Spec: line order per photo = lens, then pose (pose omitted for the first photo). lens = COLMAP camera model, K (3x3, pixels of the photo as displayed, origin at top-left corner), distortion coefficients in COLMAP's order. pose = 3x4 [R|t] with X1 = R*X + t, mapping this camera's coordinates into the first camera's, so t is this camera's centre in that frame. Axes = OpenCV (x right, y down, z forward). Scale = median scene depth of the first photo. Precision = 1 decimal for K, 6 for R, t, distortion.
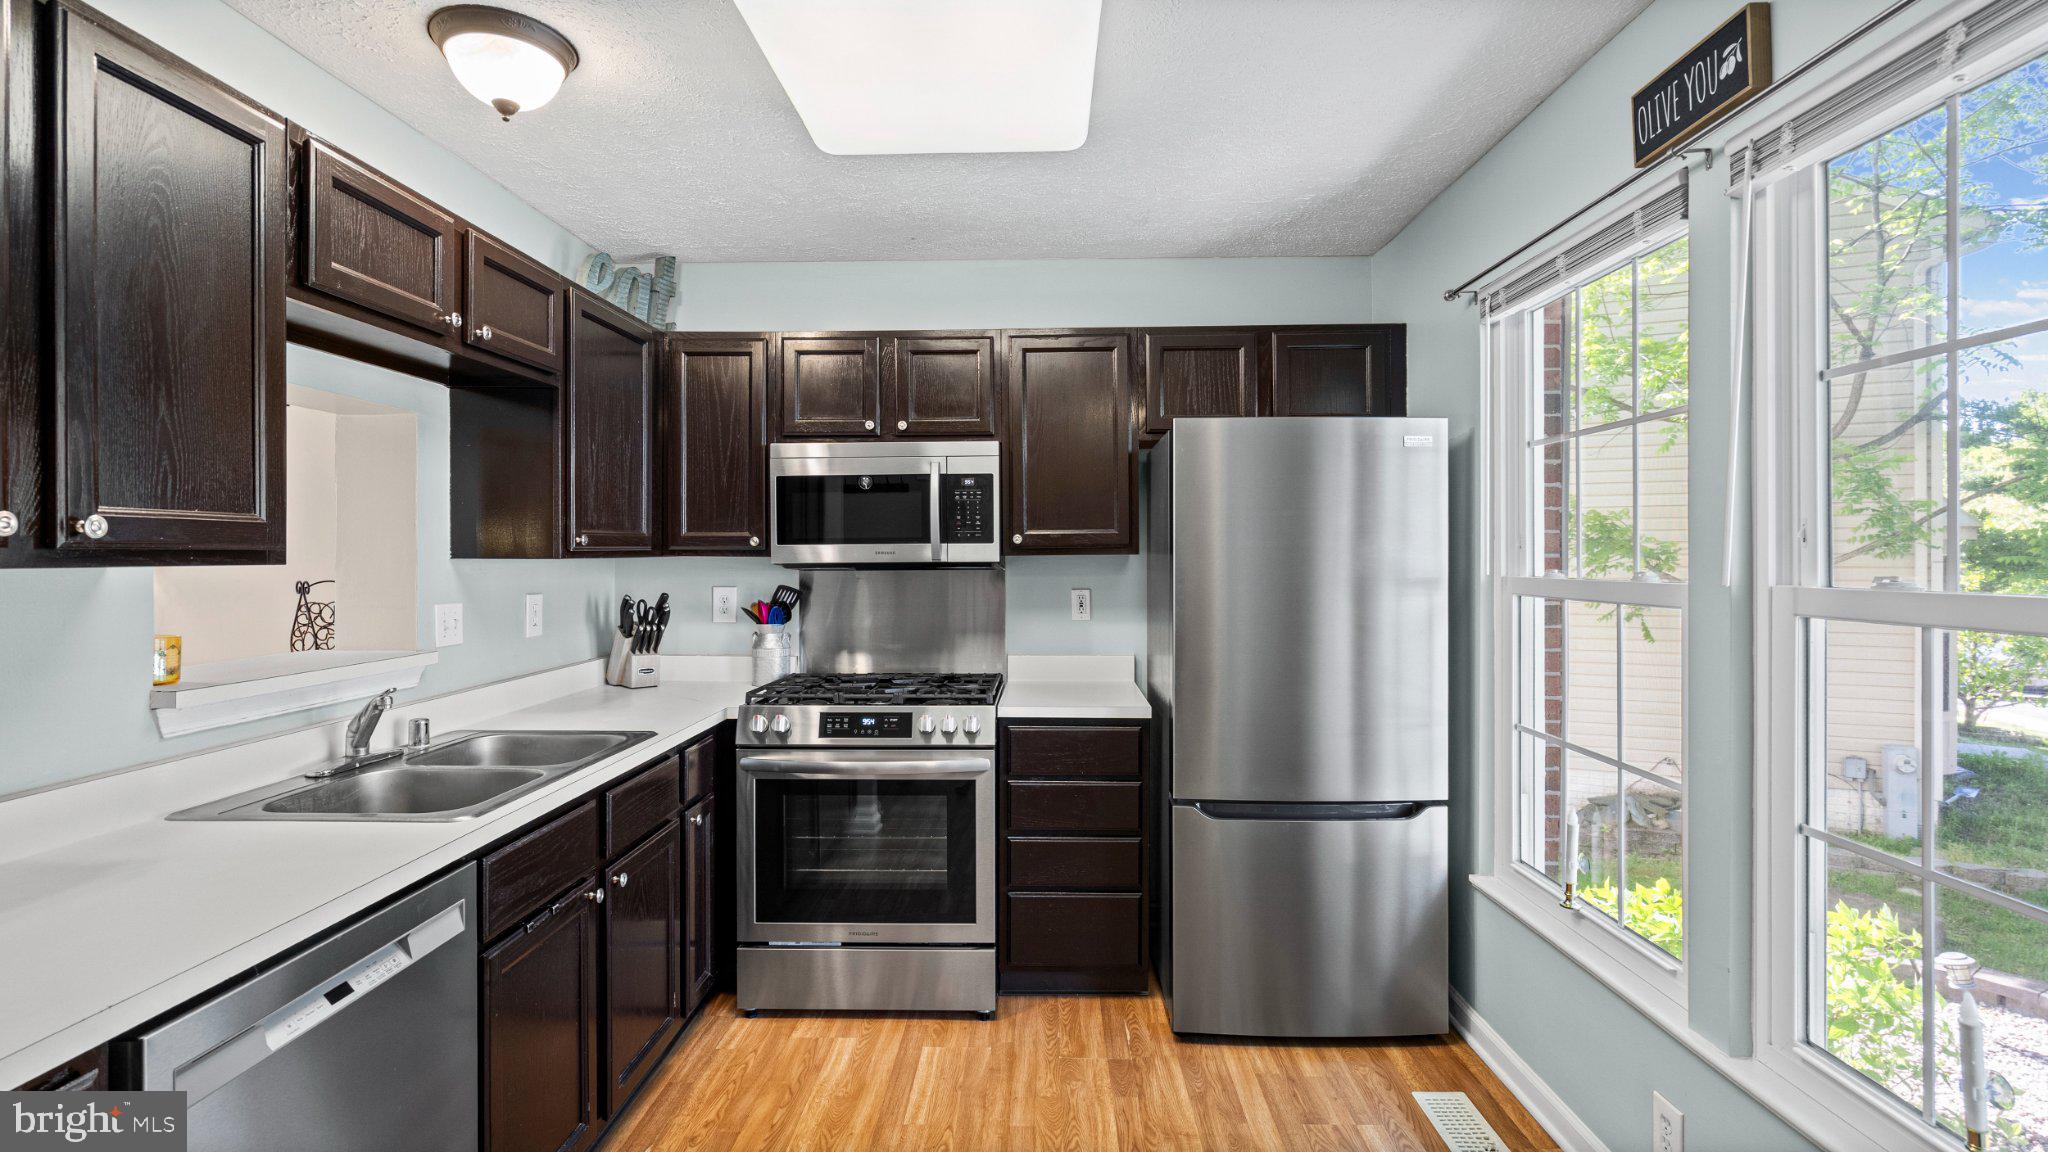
lens RADIAL K [[924.2, 0, 1041.3], [0, 924.2, 562.9], [0, 0, 1]] dist [-0.002497, 0.000672]
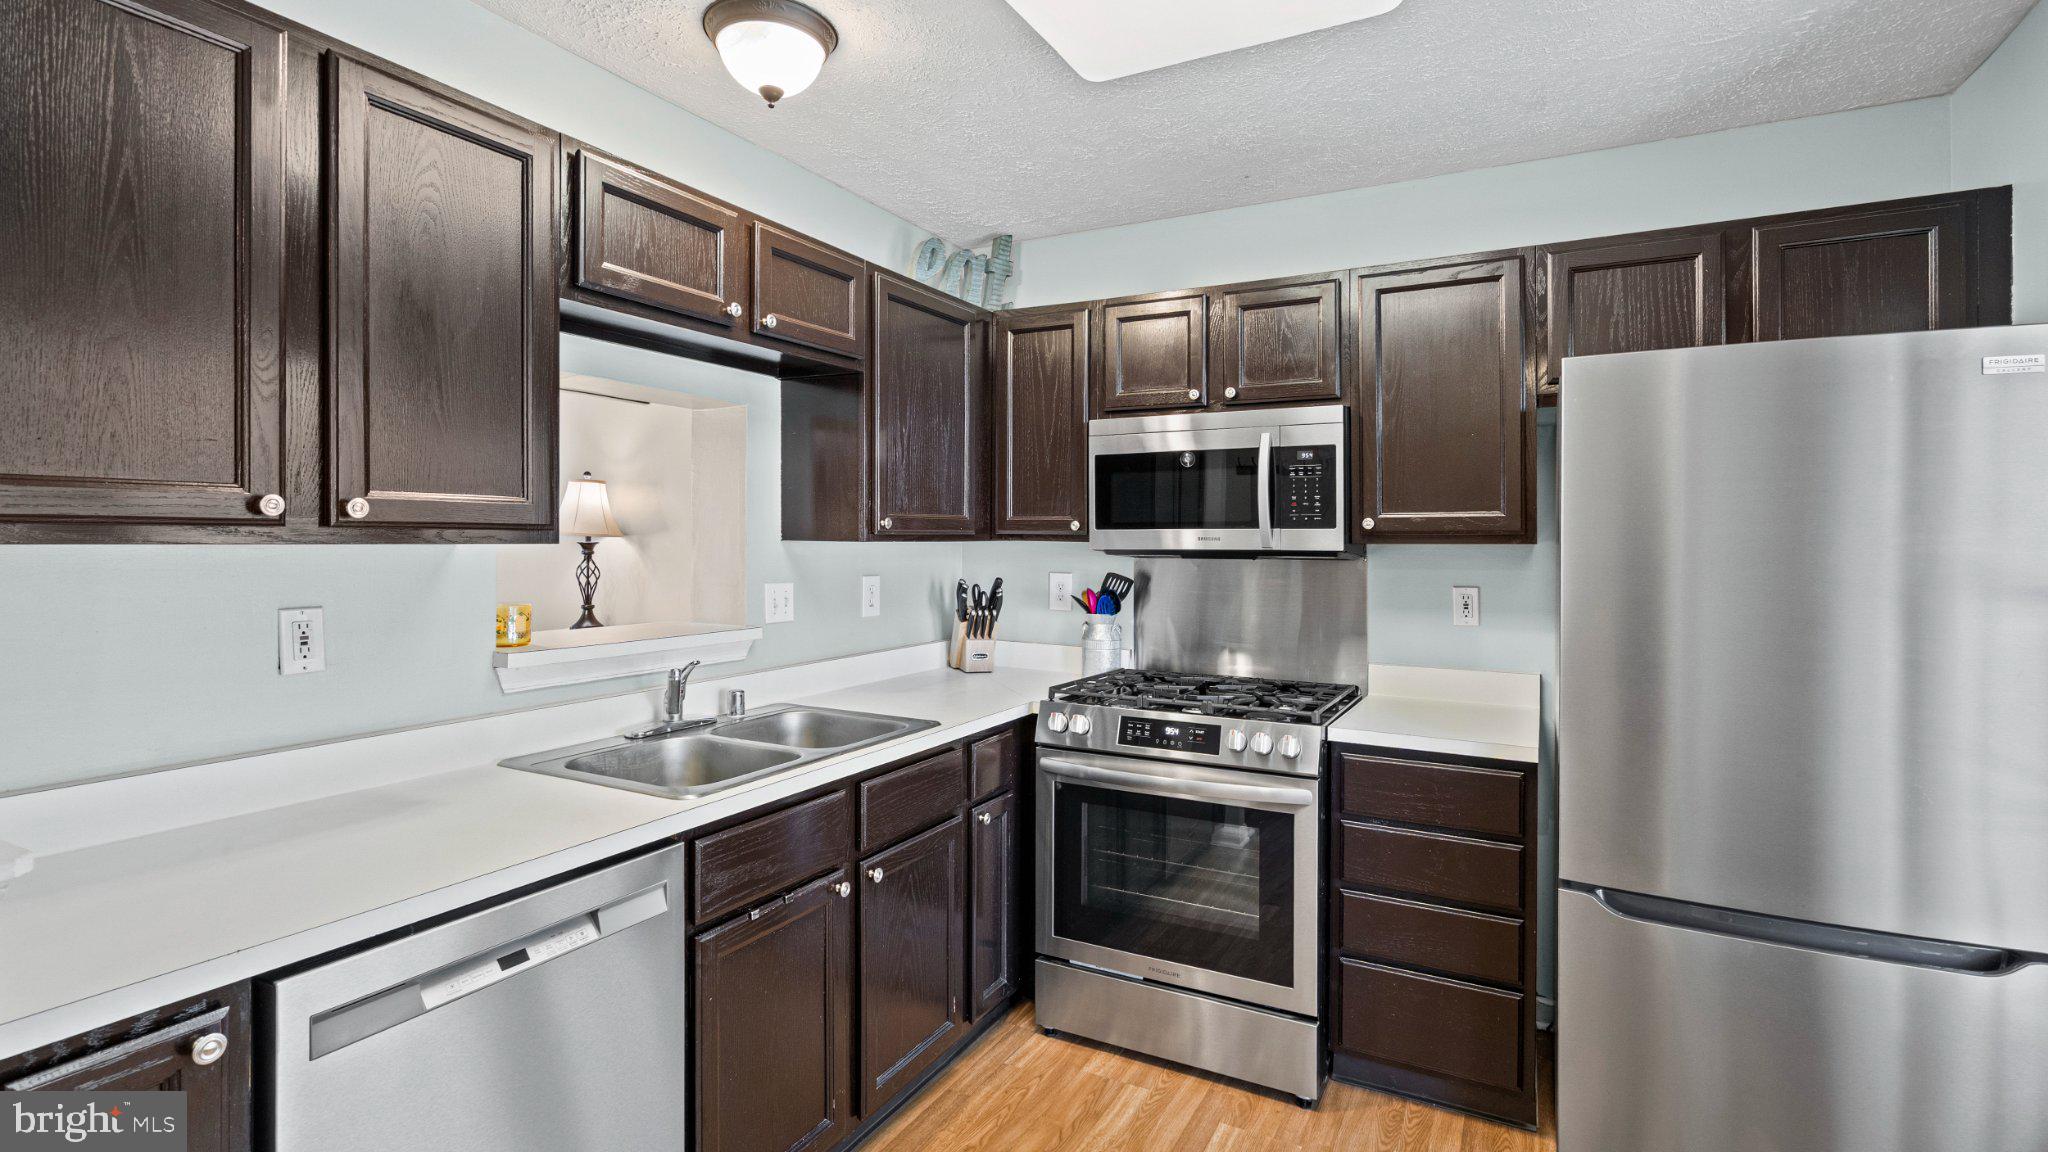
lens RADIAL K [[959.8, 0, 1028.6], [0, 959.8, 544.4], [0, 0, 1]] dist [-0.001772, 0.000471]
pose [[0.895499, 0.011752, -0.444907, 0.094318], [-0.014234, 0.999896, -0.002238, -0.001624], [0.444835, 0.008337, 0.895574, 0.122514]]
